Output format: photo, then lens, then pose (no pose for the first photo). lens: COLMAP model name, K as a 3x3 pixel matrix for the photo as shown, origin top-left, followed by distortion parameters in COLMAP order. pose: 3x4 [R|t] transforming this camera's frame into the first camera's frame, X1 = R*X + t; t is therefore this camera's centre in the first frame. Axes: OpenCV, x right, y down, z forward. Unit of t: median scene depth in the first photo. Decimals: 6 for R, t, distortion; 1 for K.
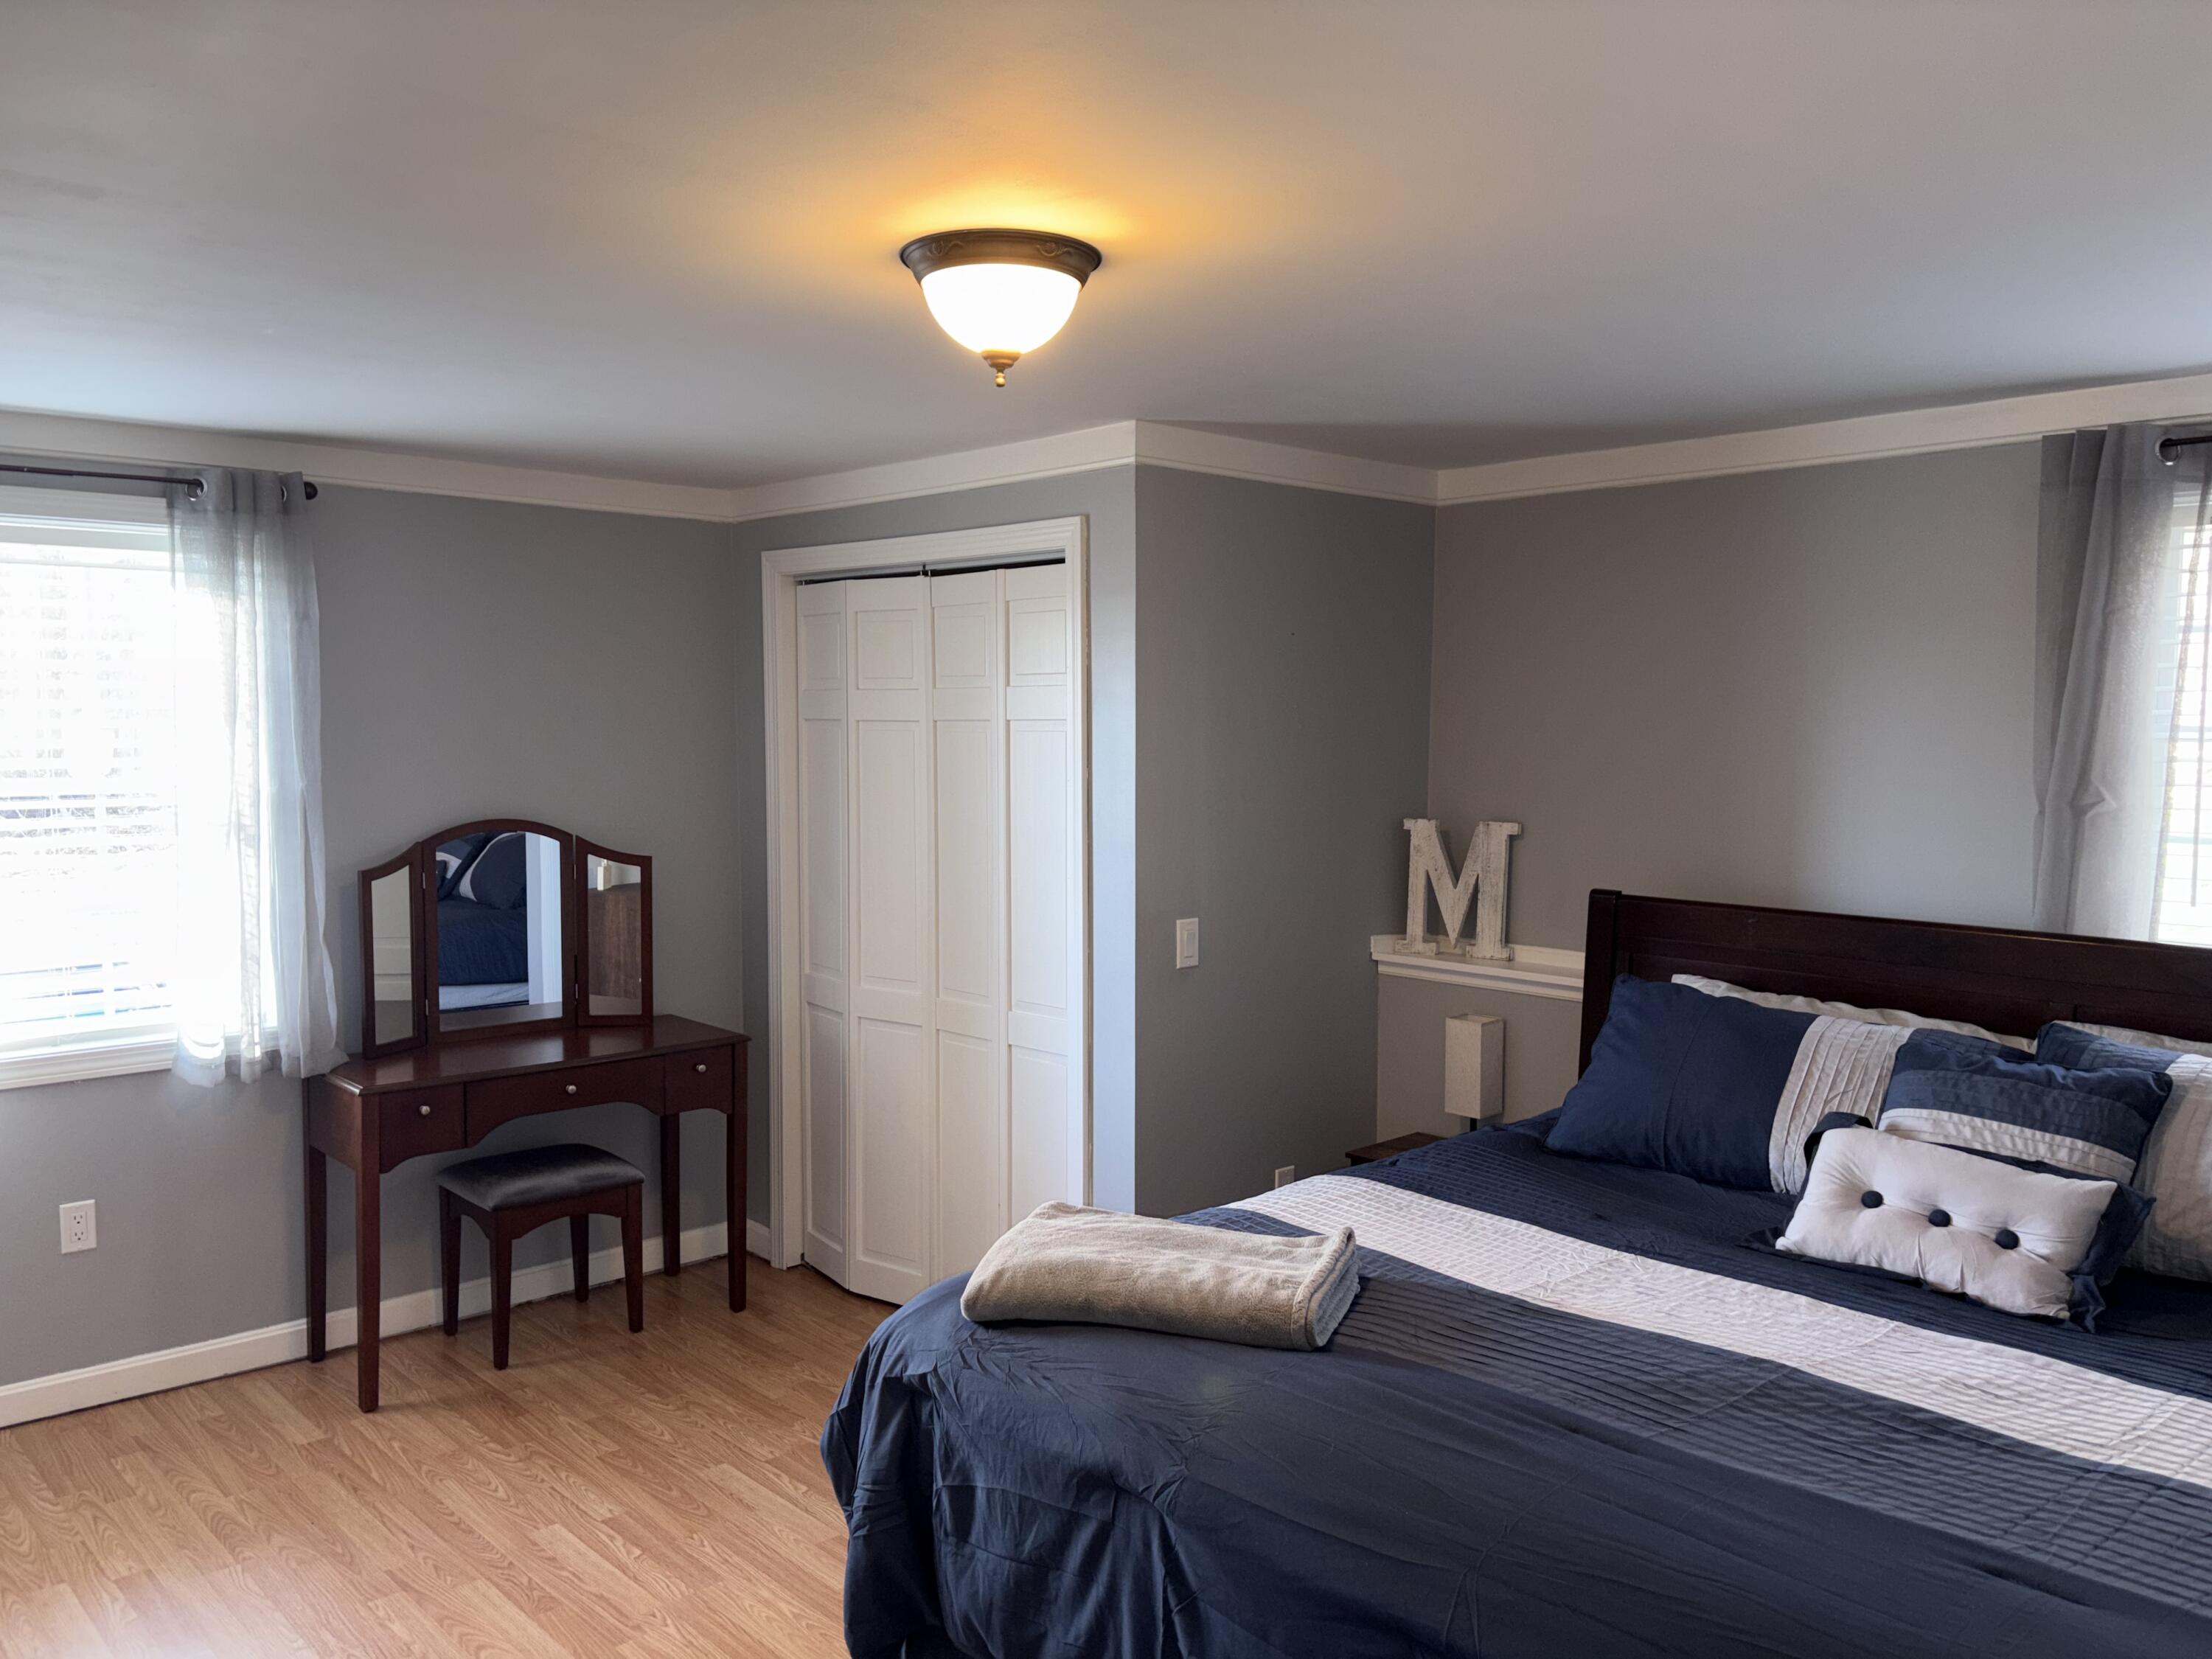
lens RADIAL K [[1668.6, 0, 1124.3], [0, 1668.6, 858.1], [0, 0, 1]] dist [0.053342, -0.059364]
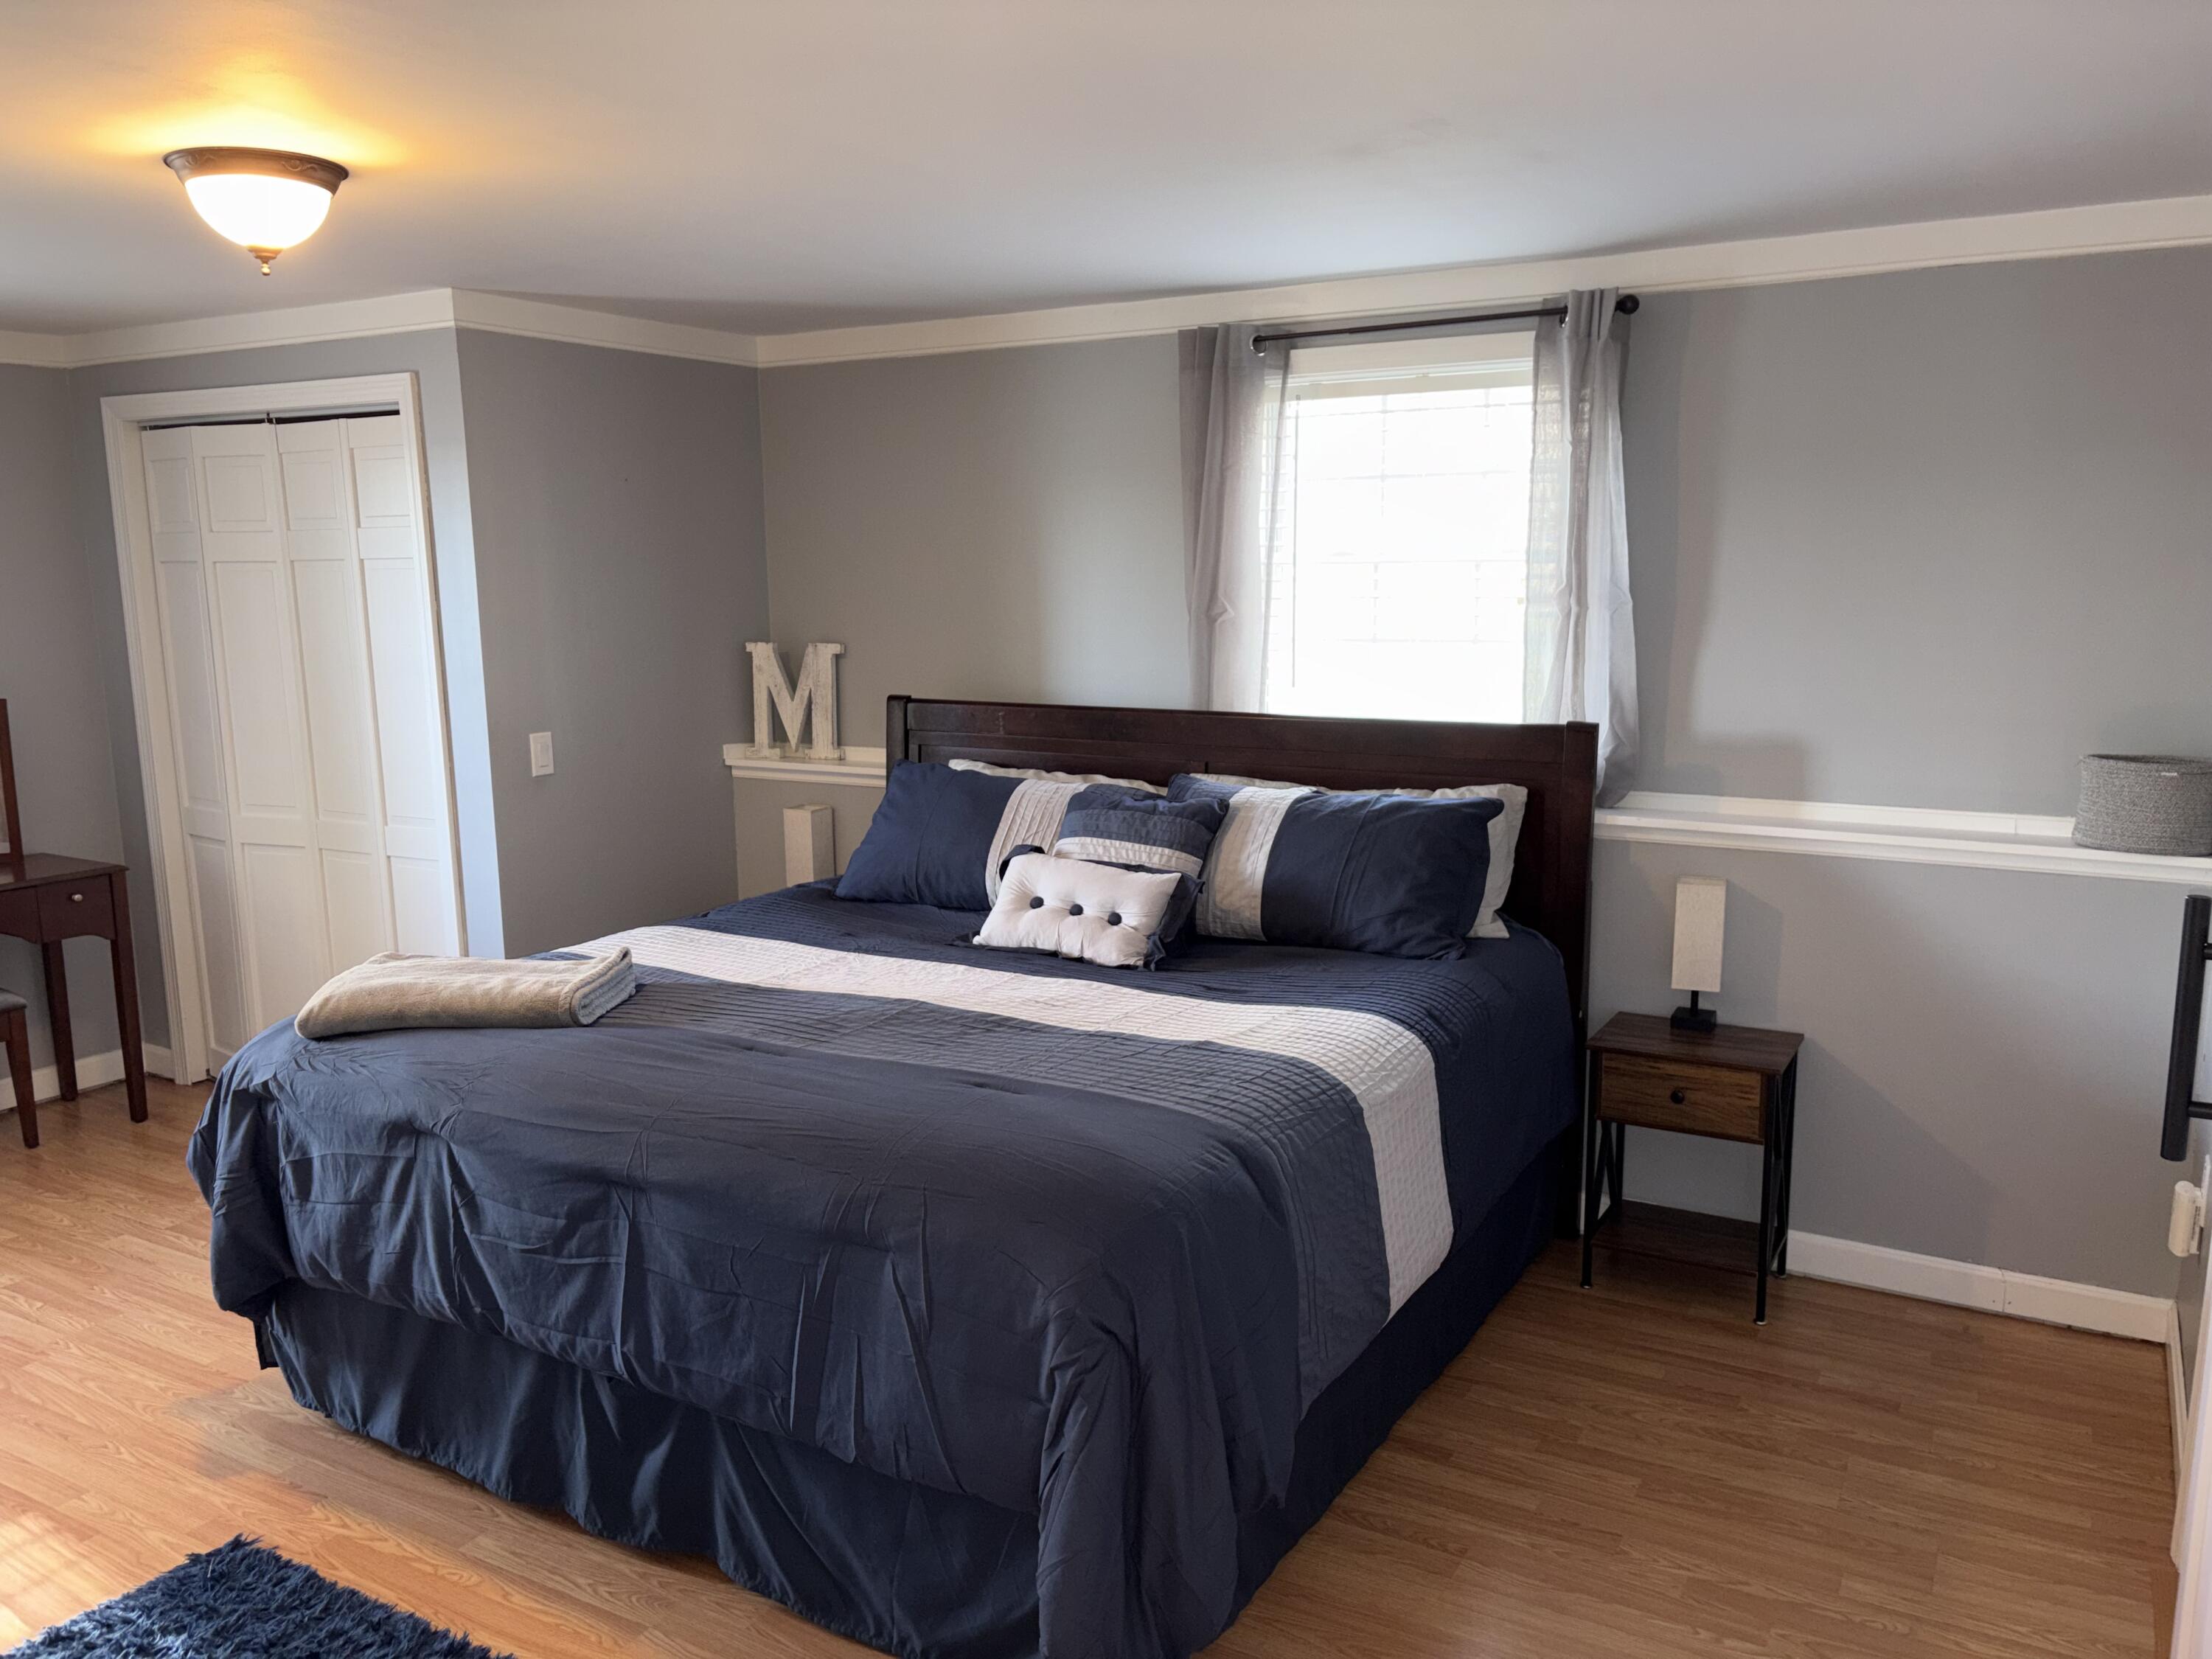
lens RADIAL K [[1668.6, 0, 1105.0], [0, 1668.6, 846.0], [0, 0, 1]] dist [0.053342, -0.059364]
pose [[0.959430, -0.060967, 0.275278, 0.107660], [0.037620, 0.995293, 0.089313, 0.031397], [-0.279428, -0.075334, 0.957207, -0.270247]]
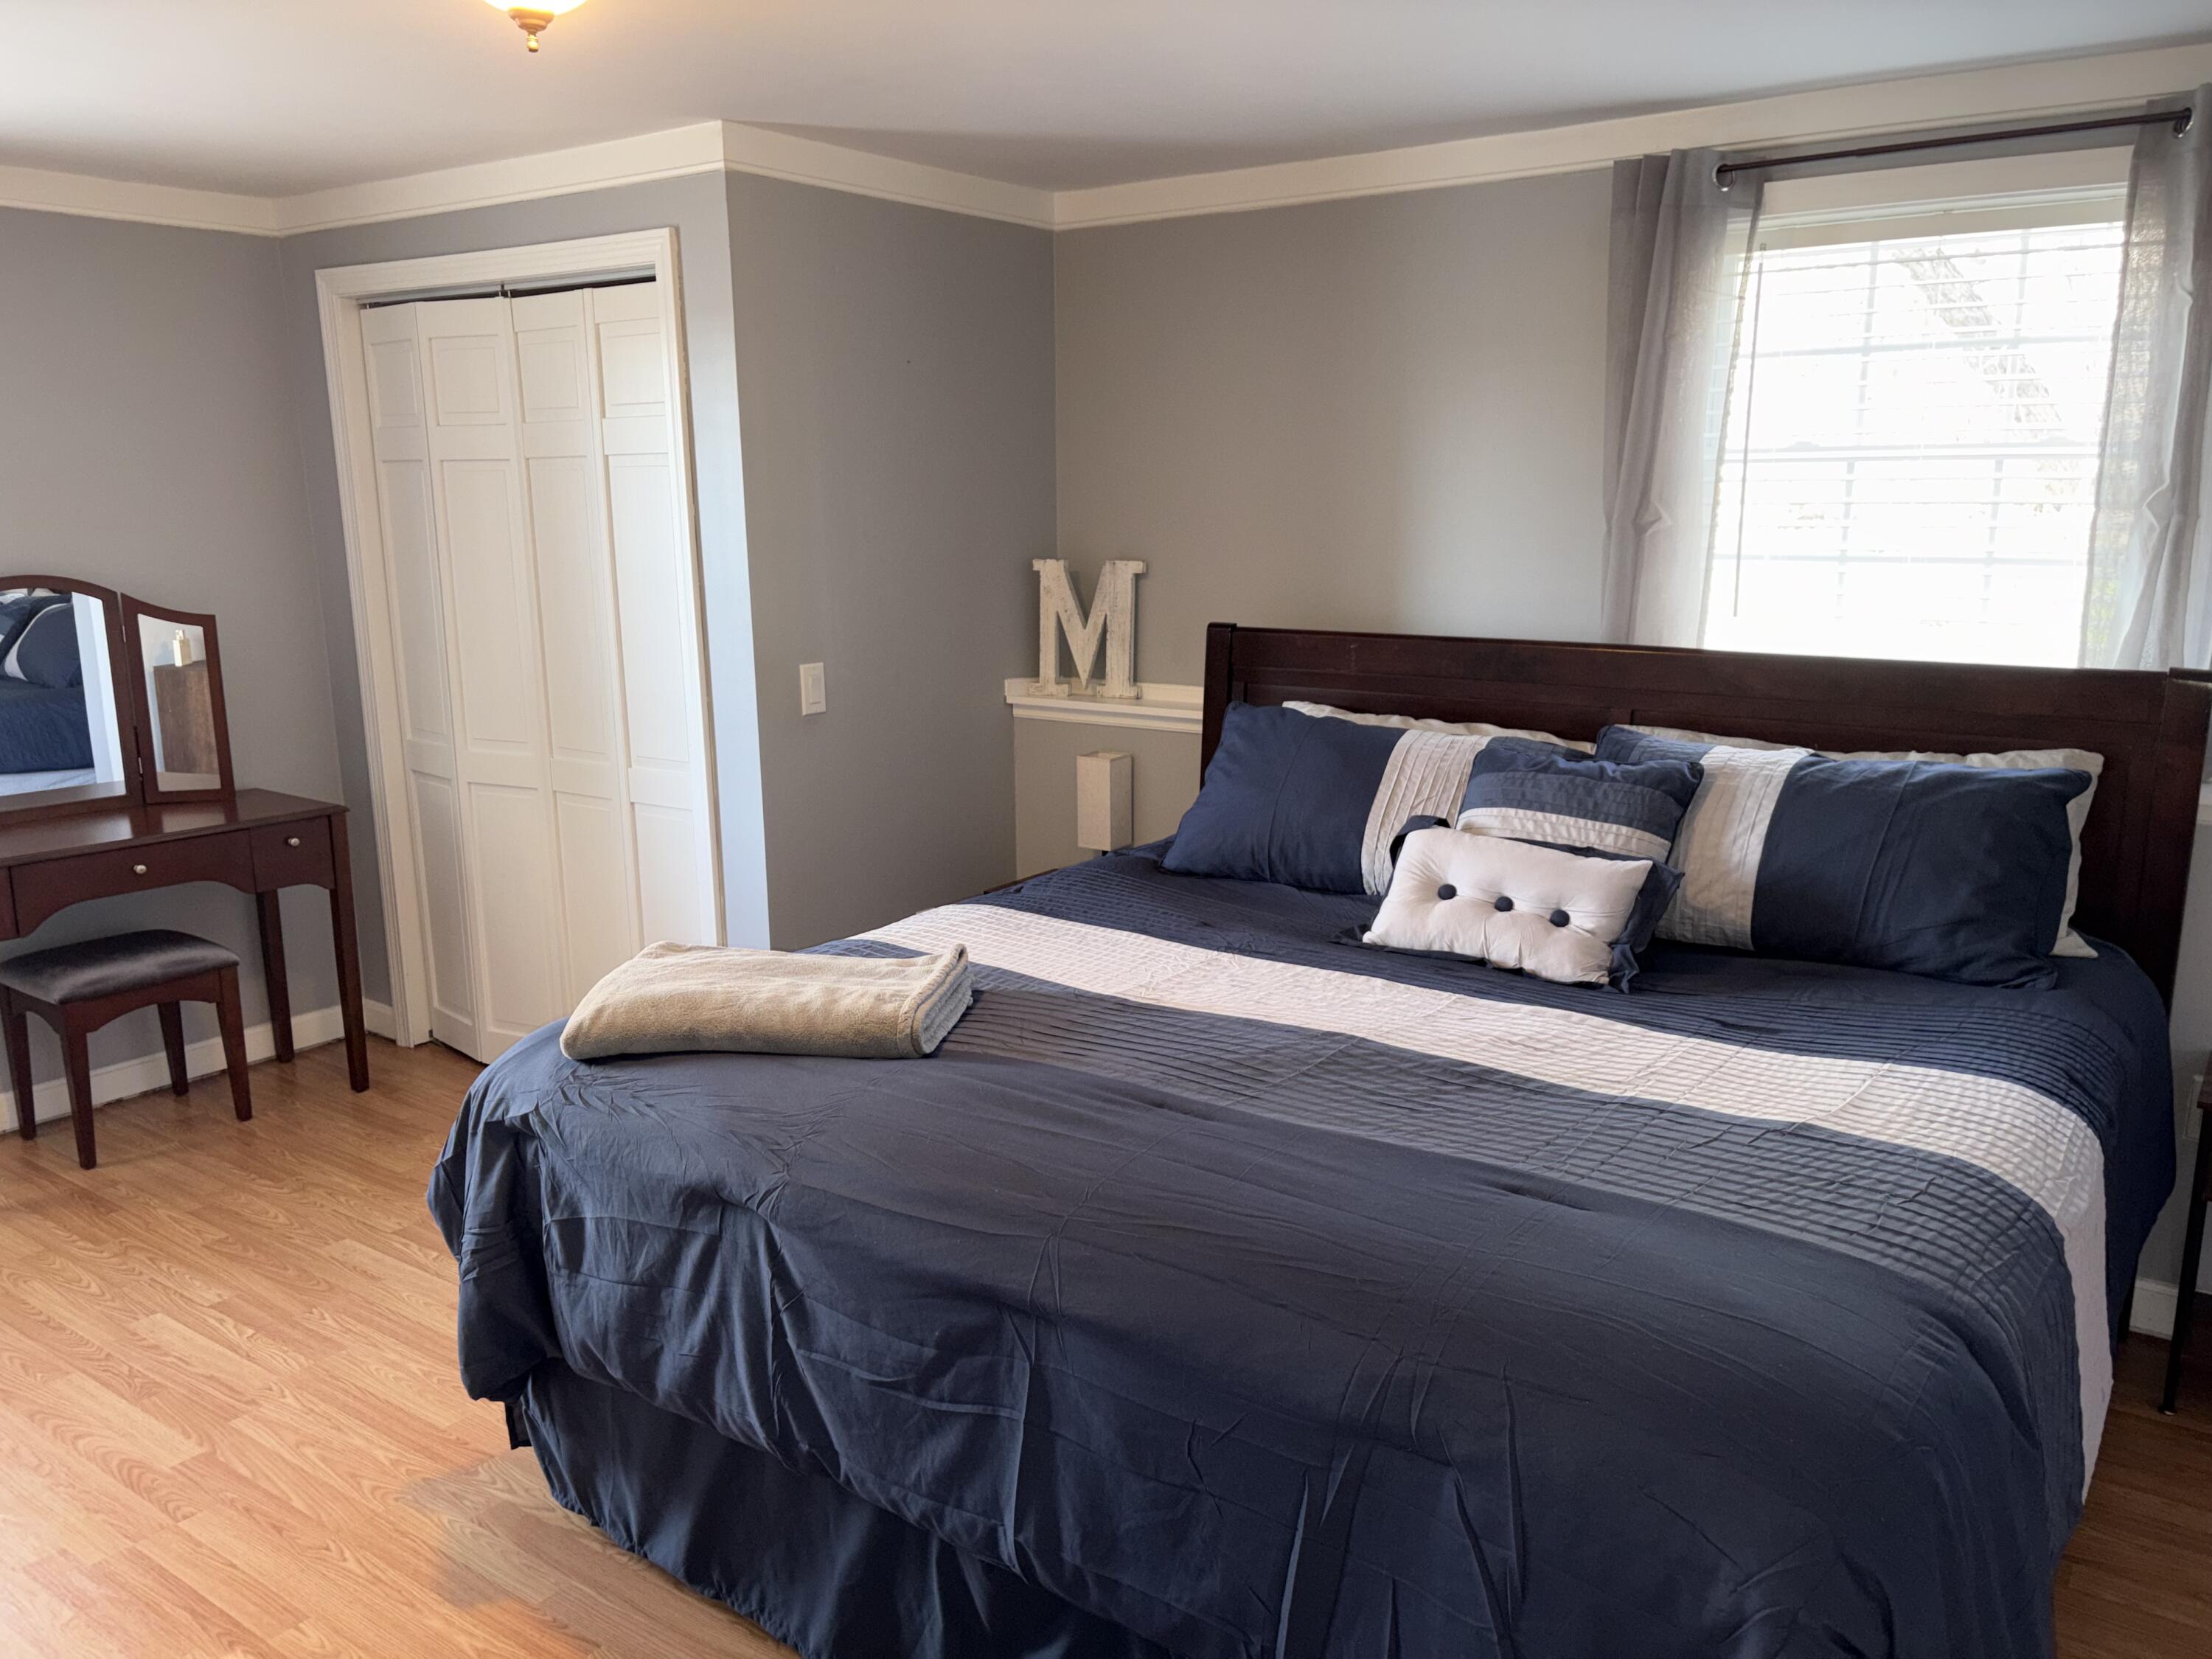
lens RADIAL K [[1668.6, 0, 1115.4], [0, 1668.6, 848.6], [0, 0, 1]] dist [0.053342, -0.059364]
pose [[0.981669, -0.049788, 0.183978, 0.033570], [0.025706, 0.991045, 0.131034, 0.024911], [-0.188854, -0.123903, 0.974157, -0.000131]]
